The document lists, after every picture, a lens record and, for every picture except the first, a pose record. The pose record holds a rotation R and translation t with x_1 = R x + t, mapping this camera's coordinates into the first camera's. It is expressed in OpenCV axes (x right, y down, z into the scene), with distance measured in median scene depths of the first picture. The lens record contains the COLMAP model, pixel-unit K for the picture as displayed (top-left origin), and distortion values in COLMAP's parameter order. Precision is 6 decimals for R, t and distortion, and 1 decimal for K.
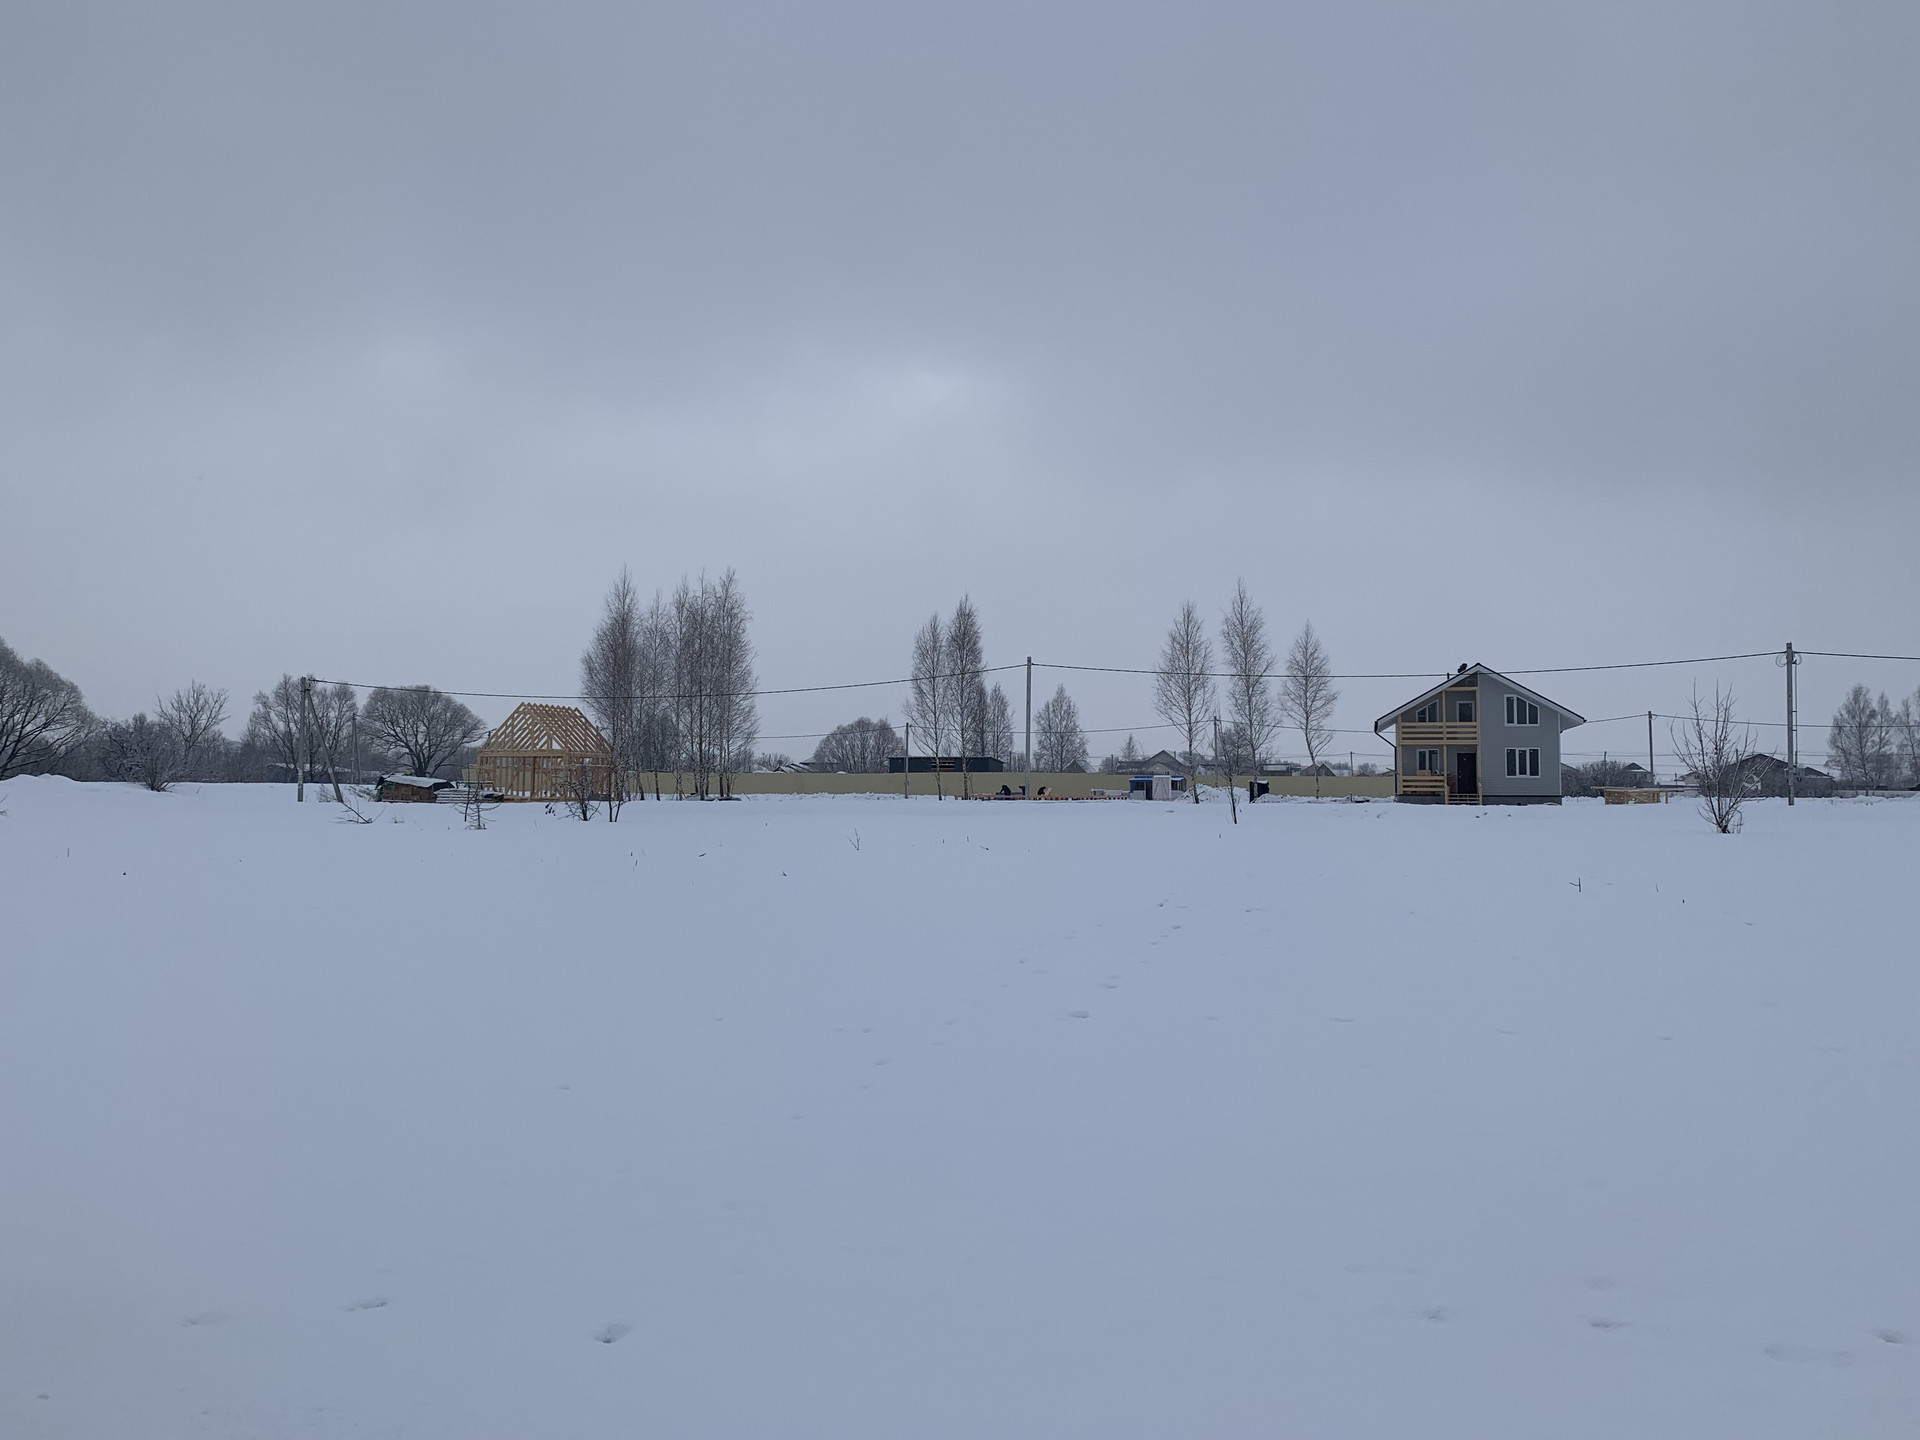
lens RADIAL K [[1458.5, 0, 968.4], [0, 1458.5, 719.3], [0, 0, 1]] dist [0.027419, -0.029608]
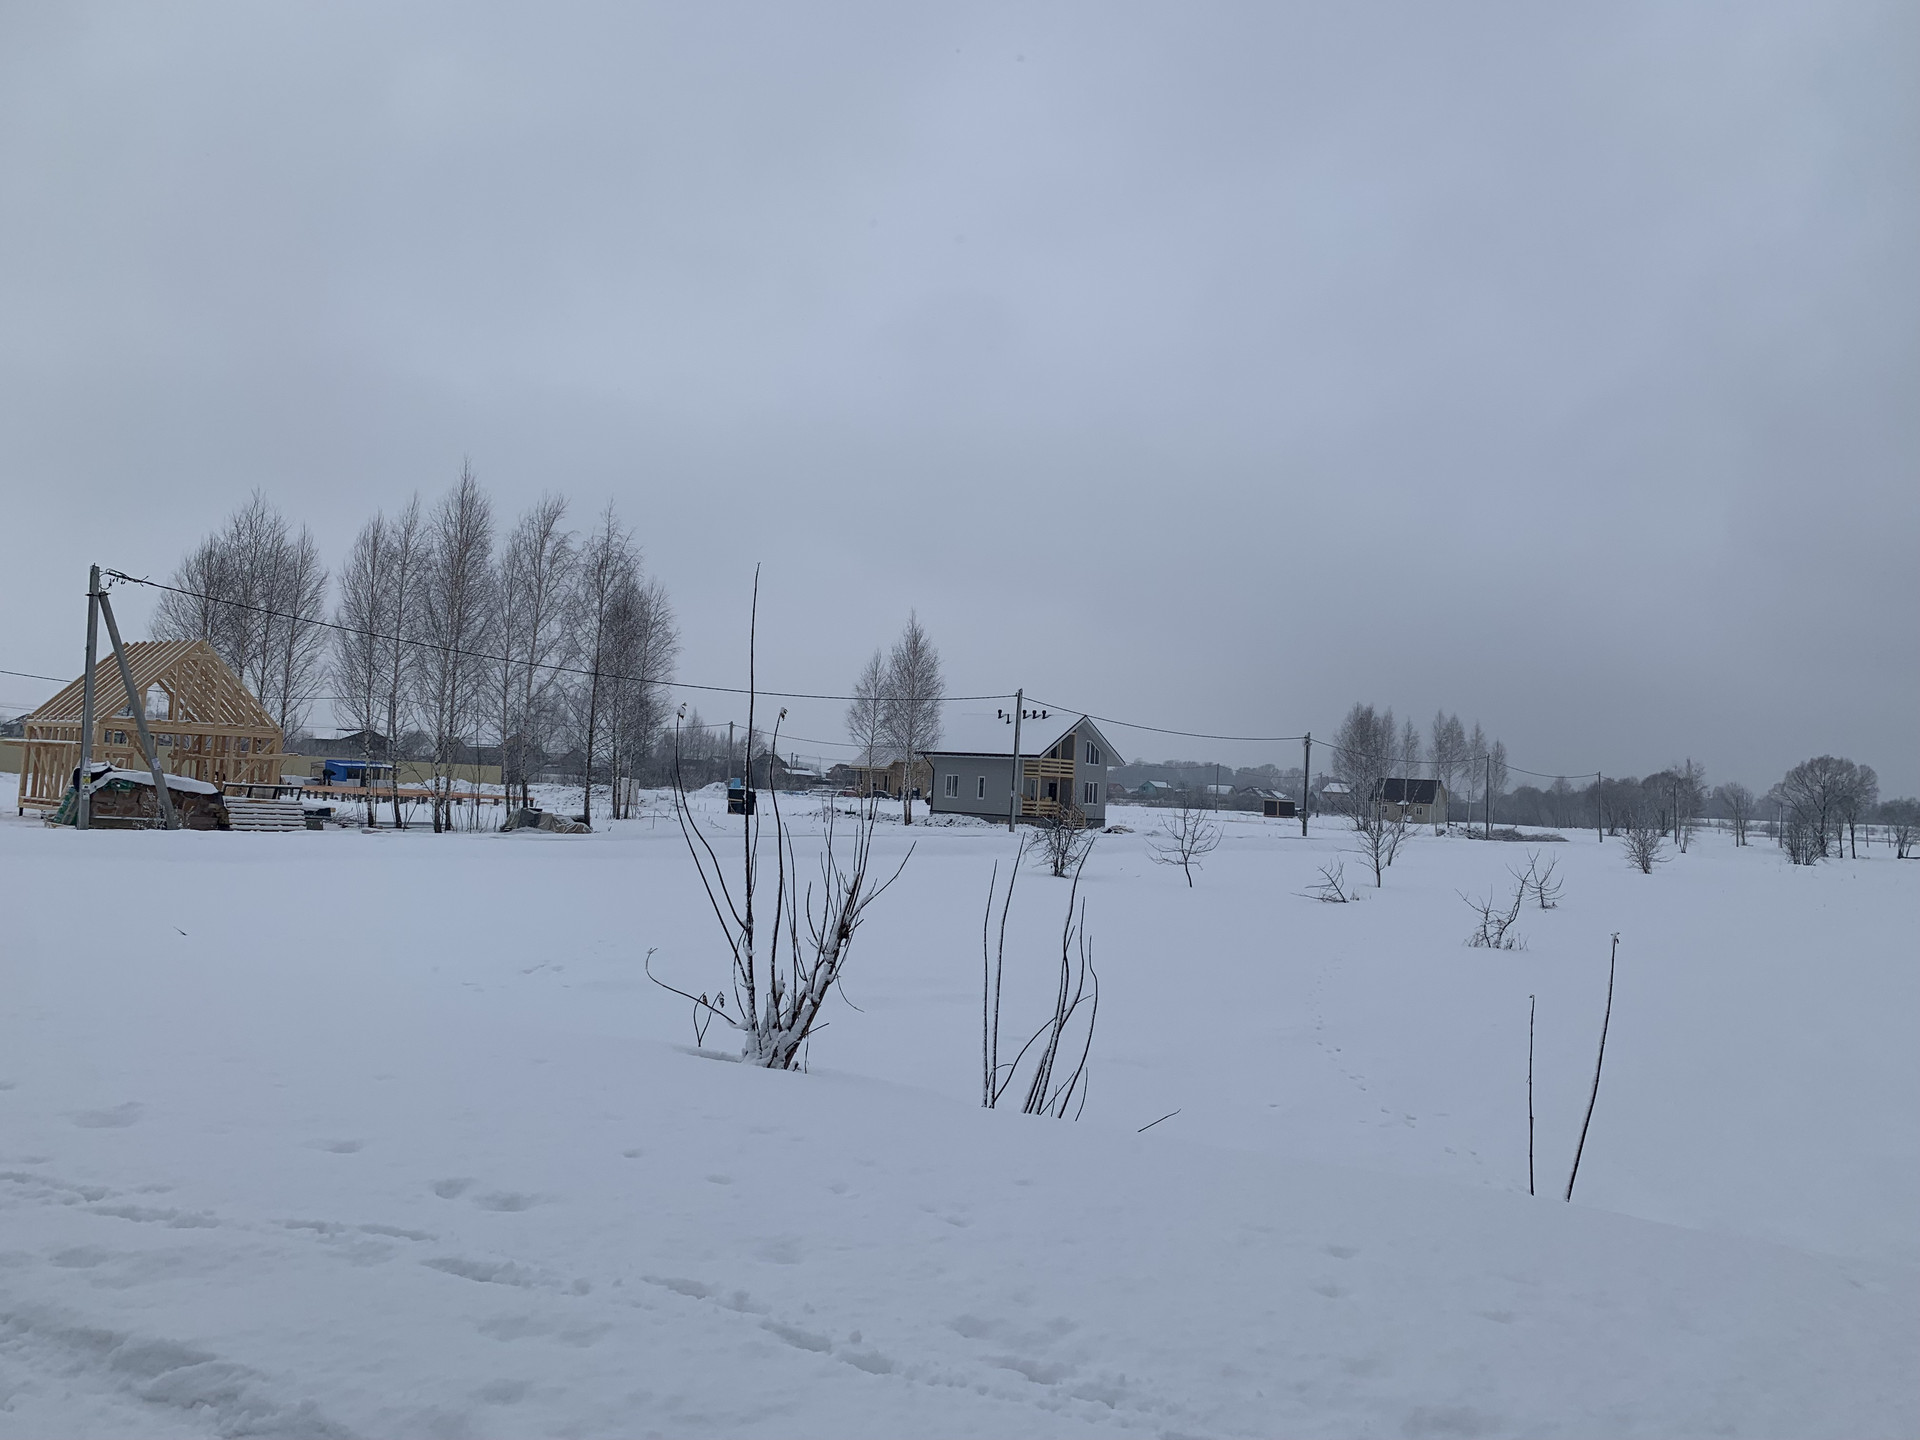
lens RADIAL K [[1458.5, 0, 963.4], [0, 1458.5, 690.3], [0, 0, 1]] dist [0.027419, -0.029608]
pose [[0.380259, 0.076608, 0.921702, -0.870090], [-0.093355, 0.994653, -0.044157, 0.006234], [-0.920156, -0.069255, 0.385377, 0.601926]]
